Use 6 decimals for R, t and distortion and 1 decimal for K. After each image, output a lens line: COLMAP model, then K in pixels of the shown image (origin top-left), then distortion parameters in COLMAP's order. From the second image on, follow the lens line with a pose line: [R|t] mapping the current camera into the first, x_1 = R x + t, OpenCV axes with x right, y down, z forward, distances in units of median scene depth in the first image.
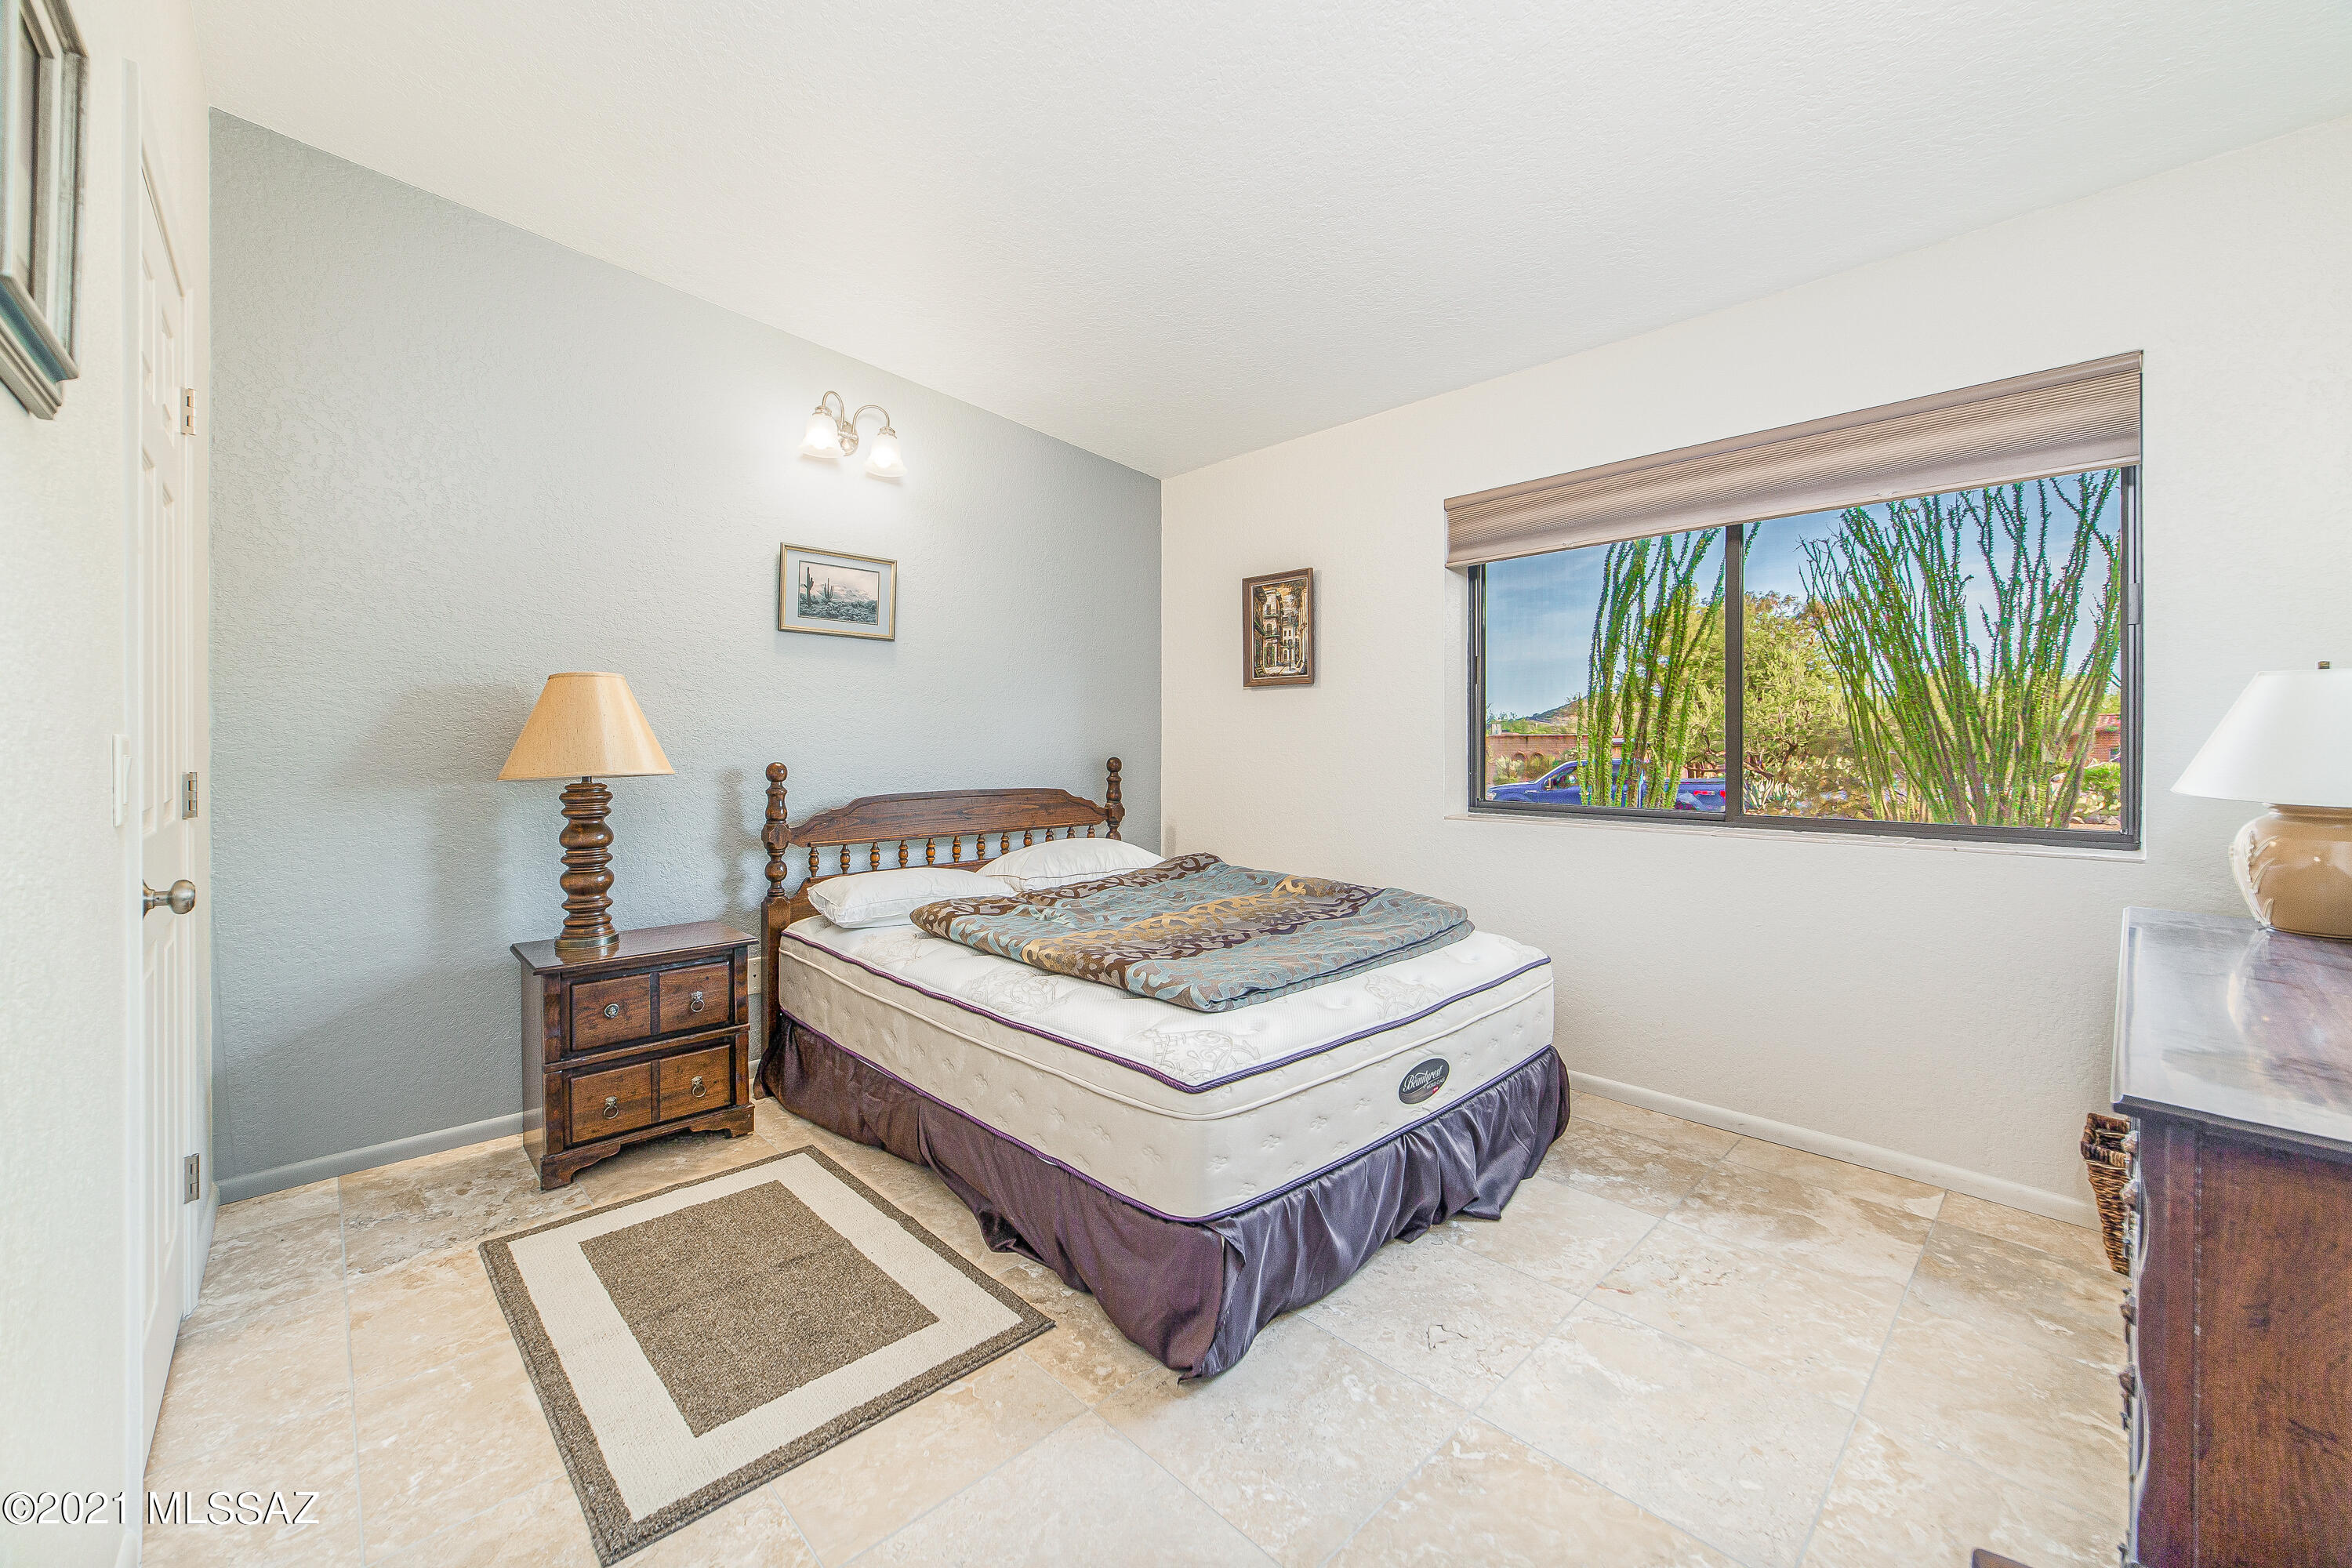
lens RADIAL K [[916.7, 0, 1181.3], [0, 916.7, 764.8], [0, 0, 1]] dist [-0.011396, 0.001393]
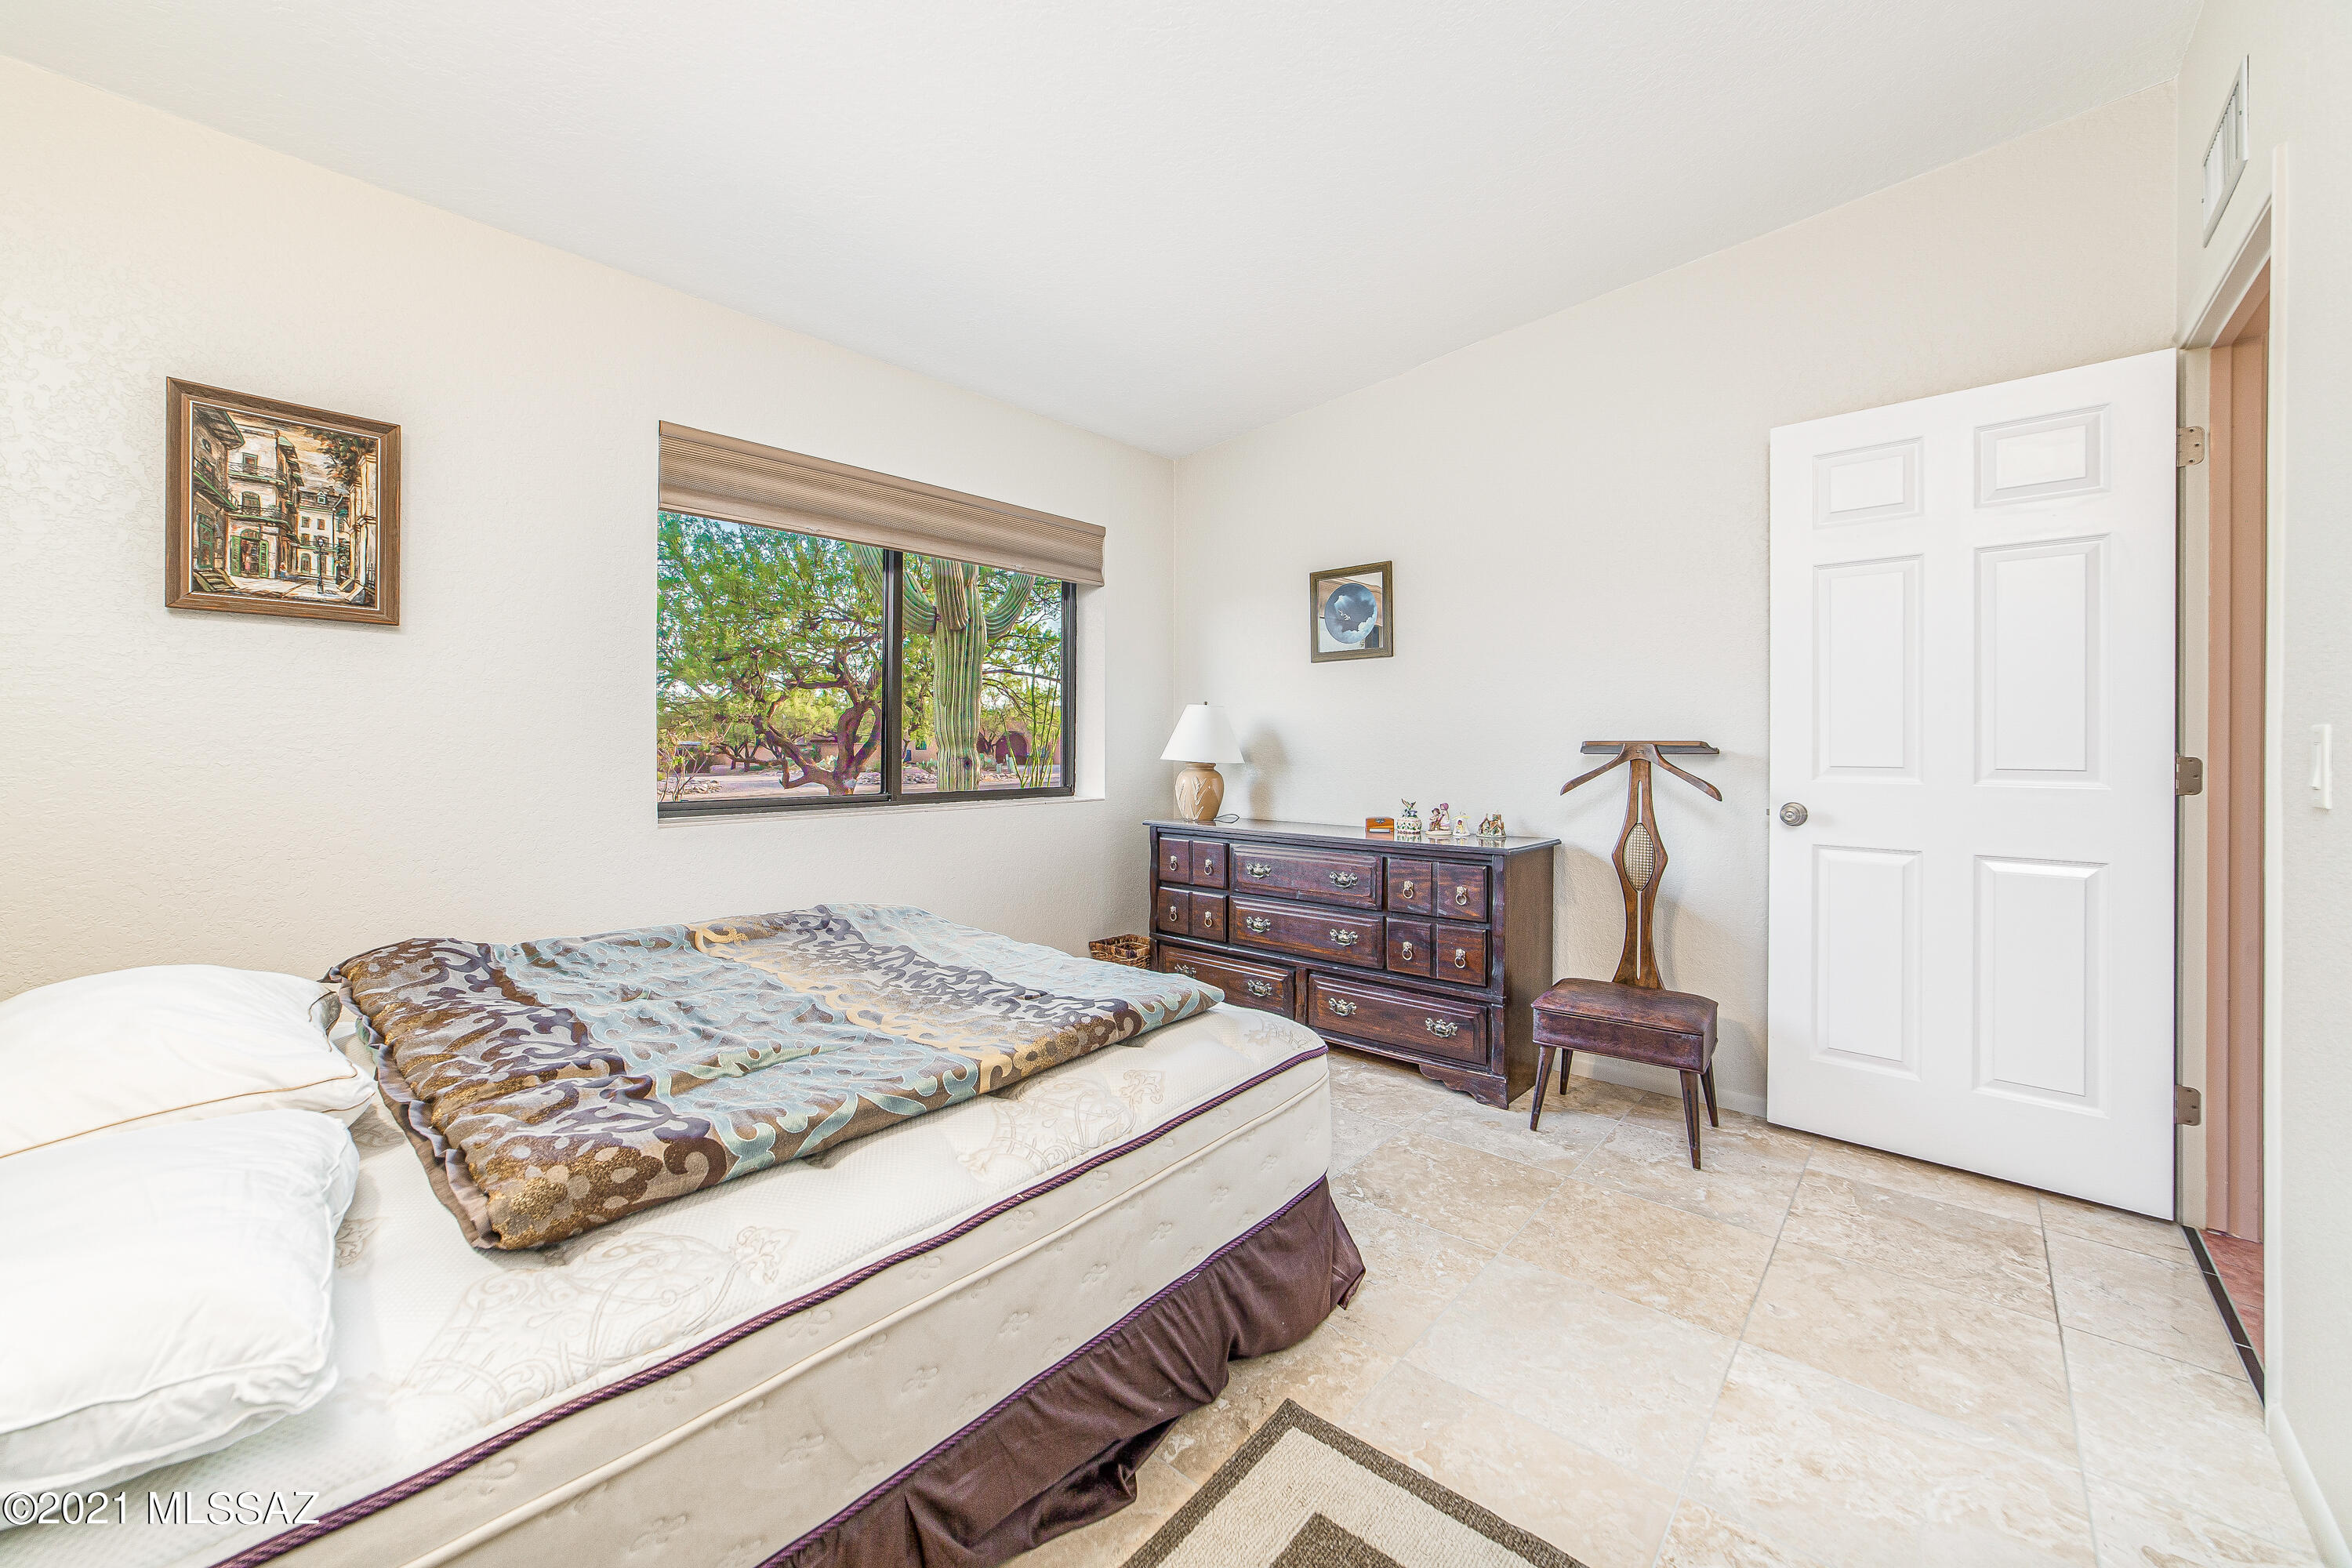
lens RADIAL K [[916.7, 0, 1172.1], [0, 916.7, 759.3], [0, 0, 1]] dist [-0.011396, 0.001393]
pose [[-0.085489, -0.017714, 0.996182, -0.461437], [0.018909, 0.999633, 0.019399, -0.006525], [-0.996160, 0.020495, -0.085122, 0.552034]]
